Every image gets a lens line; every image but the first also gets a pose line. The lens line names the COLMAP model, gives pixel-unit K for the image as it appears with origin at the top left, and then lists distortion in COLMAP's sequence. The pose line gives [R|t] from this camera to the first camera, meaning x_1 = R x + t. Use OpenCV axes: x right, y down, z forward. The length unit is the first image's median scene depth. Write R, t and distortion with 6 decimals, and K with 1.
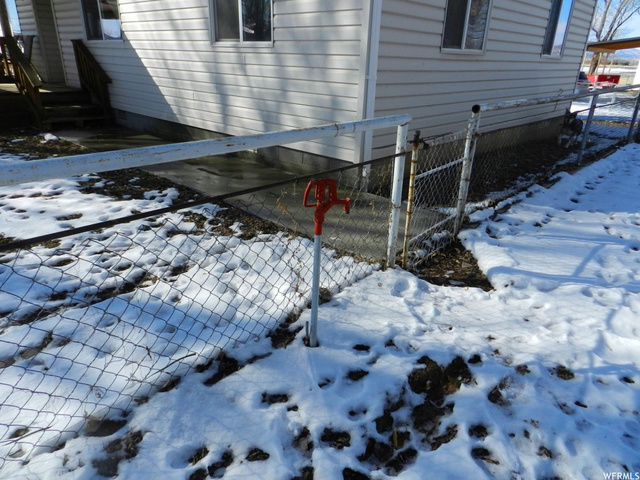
lens RADIAL K [[428.8, 0, 319.2], [0, 428.8, 235.9], [0, 0, 1]] dist [0.019961, -0.009614]
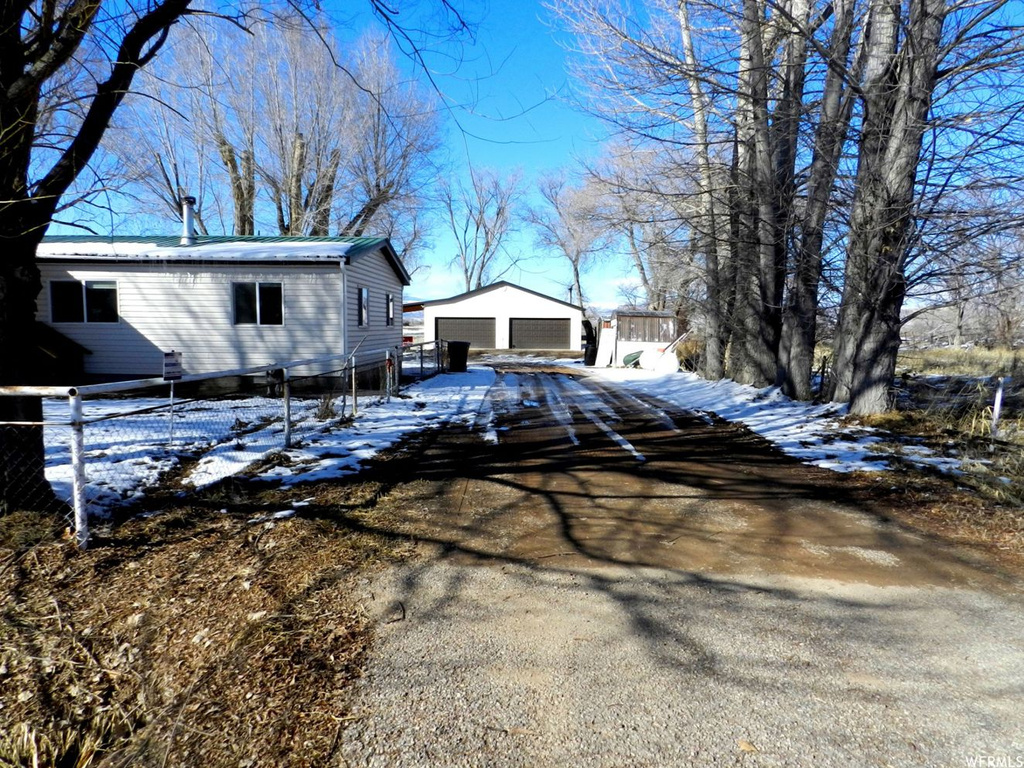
lens RADIAL K [[686.2, 0, 516.6], [0, 686.2, 386.6], [0, 0, 1]] dist [0.019961, -0.009614]
pose [[0.736435, -0.083159, 0.671377, -1.343514], [0.272652, 0.944731, -0.182055, 0.629109], [-0.619132, 0.317124, 0.718407, -1.693676]]
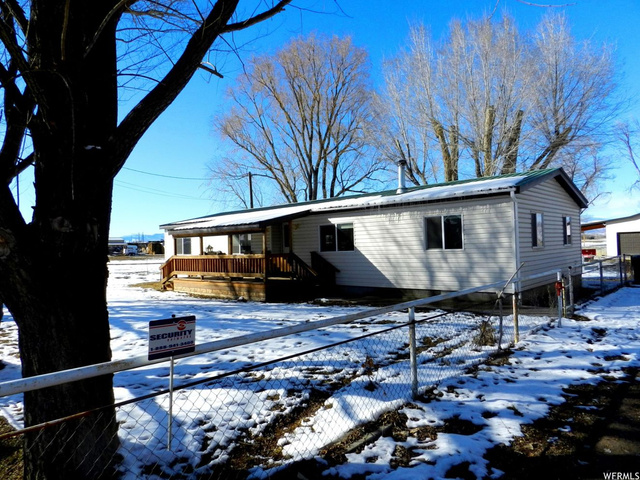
lens RADIAL K [[428.8, 0, 318.7], [0, 428.8, 242.8], [0, 0, 1]] dist [0.019961, -0.009614]
pose [[0.997955, -0.060533, 0.020510, -0.875283], [0.063717, 0.917202, -0.393295, 0.373377], [0.004995, 0.393798, 0.919183, -1.114448]]
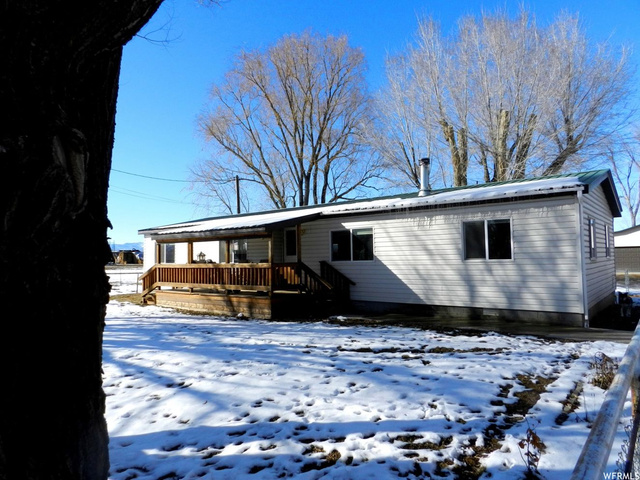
lens RADIAL K [[428.8, 0, 318.8], [0, 428.8, 242.8], [0, 0, 1]] dist [0.019961, -0.009614]
pose [[0.995739, -0.045639, 0.080129, -1.074530], [0.074904, 0.907126, -0.414140, 0.229442], [-0.053786, 0.418378, 0.906679, -0.752179]]
